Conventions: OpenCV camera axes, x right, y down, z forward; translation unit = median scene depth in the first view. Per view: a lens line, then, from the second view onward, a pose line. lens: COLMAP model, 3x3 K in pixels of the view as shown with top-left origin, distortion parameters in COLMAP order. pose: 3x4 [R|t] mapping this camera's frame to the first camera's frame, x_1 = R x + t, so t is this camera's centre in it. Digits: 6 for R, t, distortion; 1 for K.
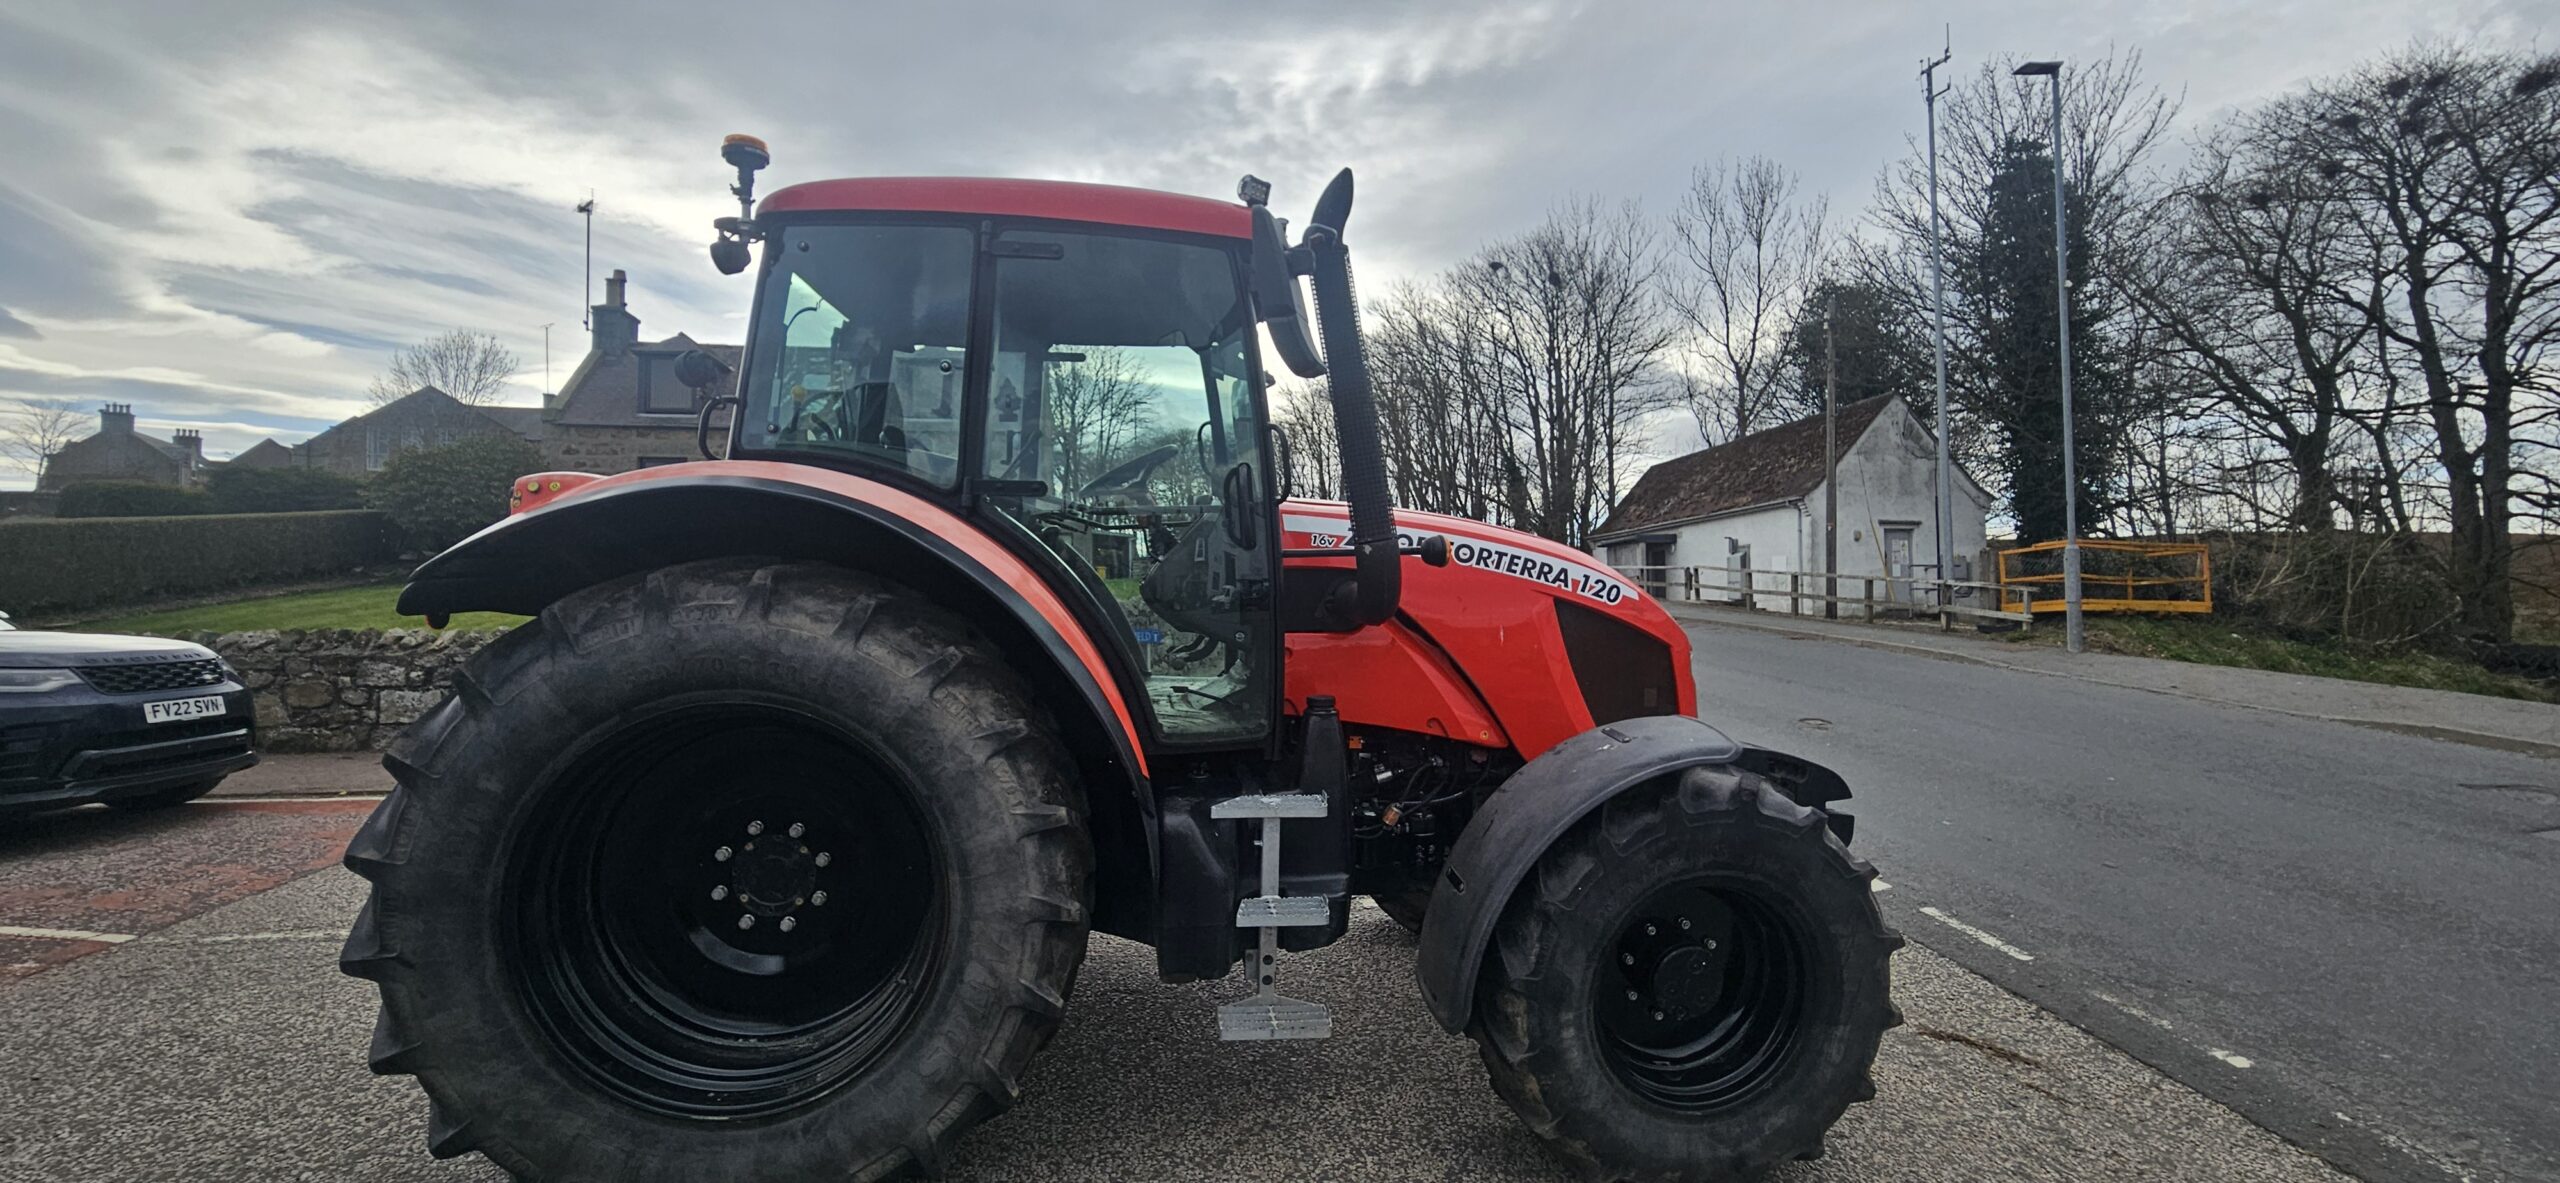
lens RADIAL K [[1052.1, 0, 1267.5], [0, 1052.1, 598.8], [0, 0, 1]] dist [0.001202, -0.000624]
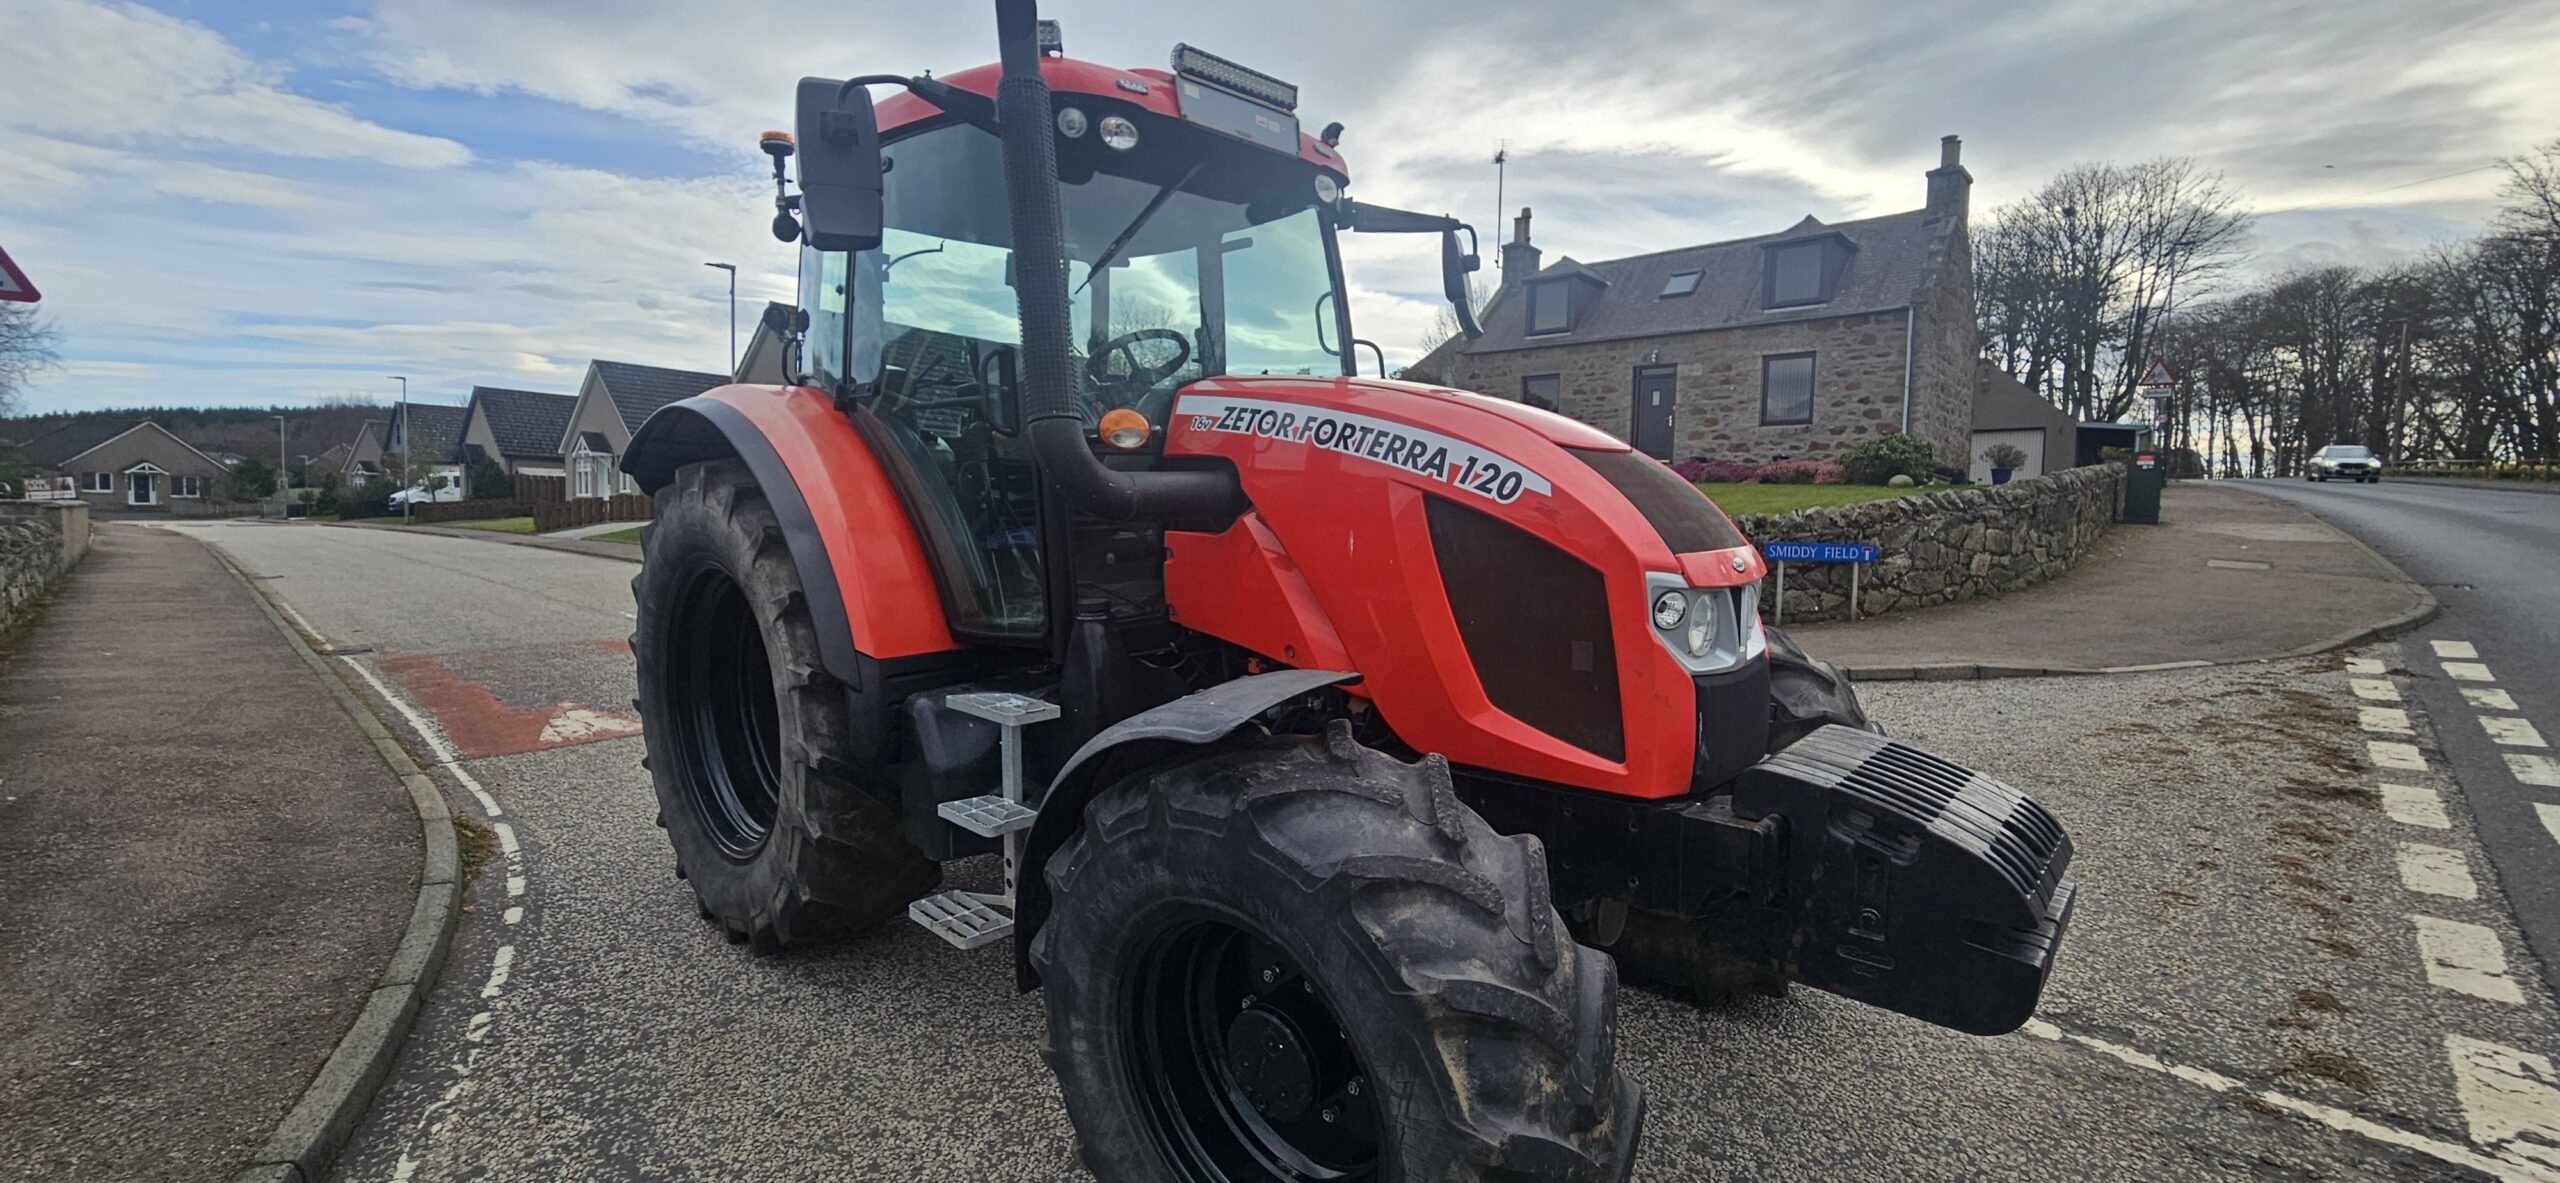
lens RADIAL K [[1052.1, 0, 1273.0], [0, 1052.1, 608.3], [0, 0, 1]] dist [0.001202, -0.000624]
pose [[0.635377, 0.086083, -0.767389, 0.733369], [-0.012869, 0.994809, 0.100938, 0.006285], [0.772095, -0.054258, 0.633187, 0.487429]]
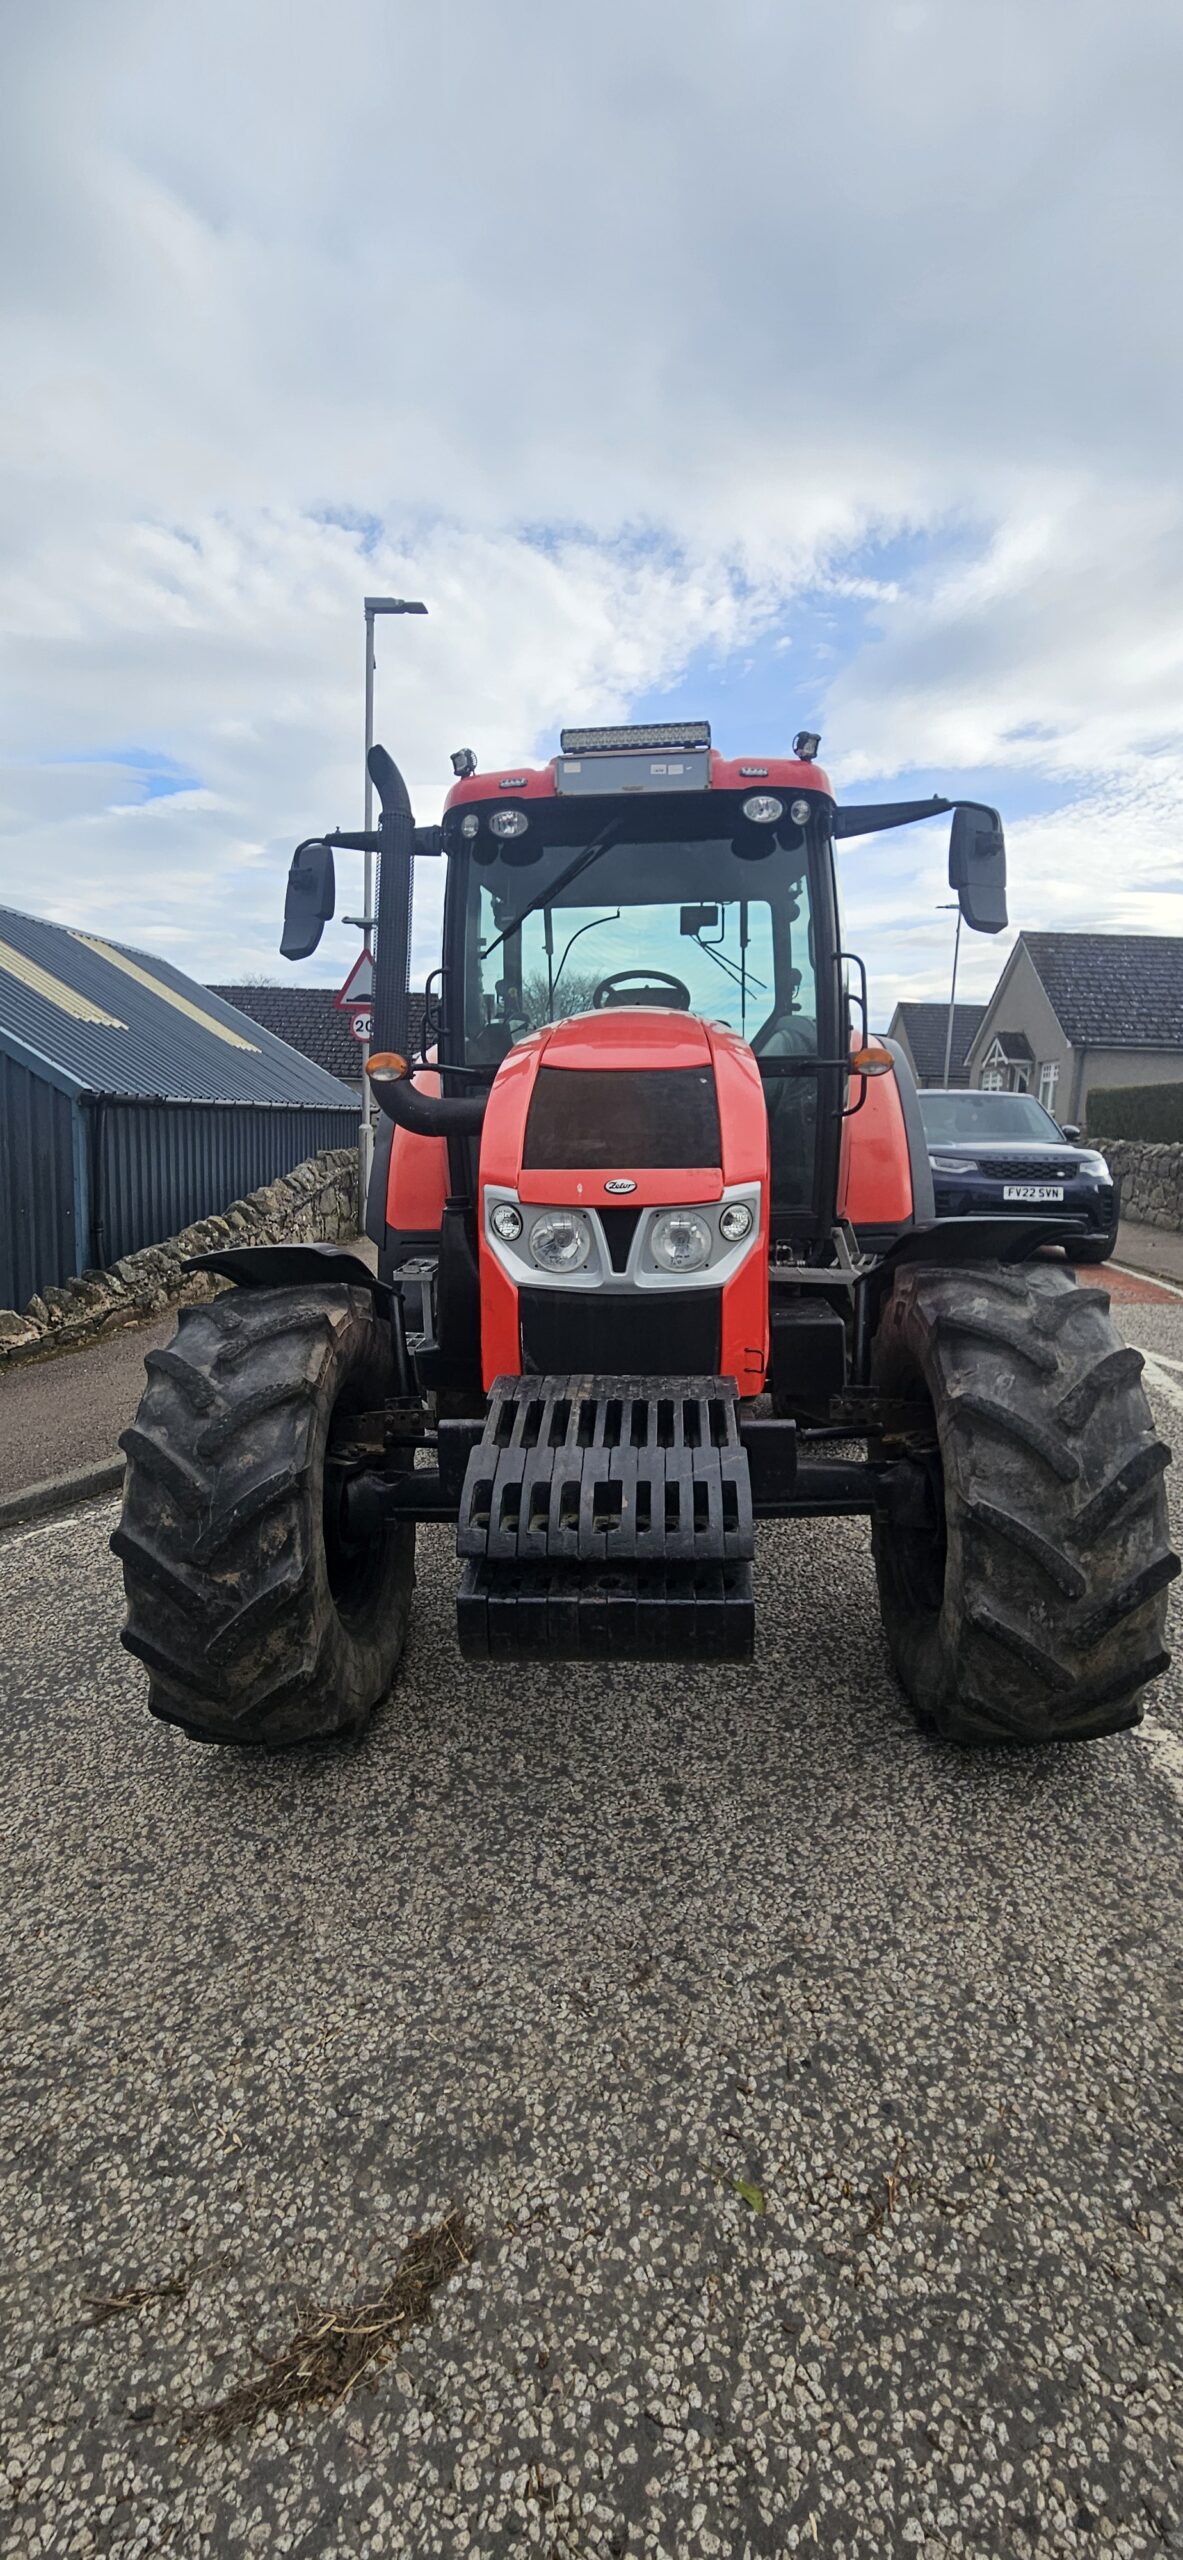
lens RADIAL K [[1052.1, 0, 585.9], [0, 1052.1, 1292.7], [0, 0, 1]] dist [0.001202, -0.000624]
pose [[-0.206775, 0.160017, -0.965214, 1.008766], [-0.010458, 0.986117, 0.165723, 0.001276], [0.978333, 0.044362, -0.202230, 1.162524]]
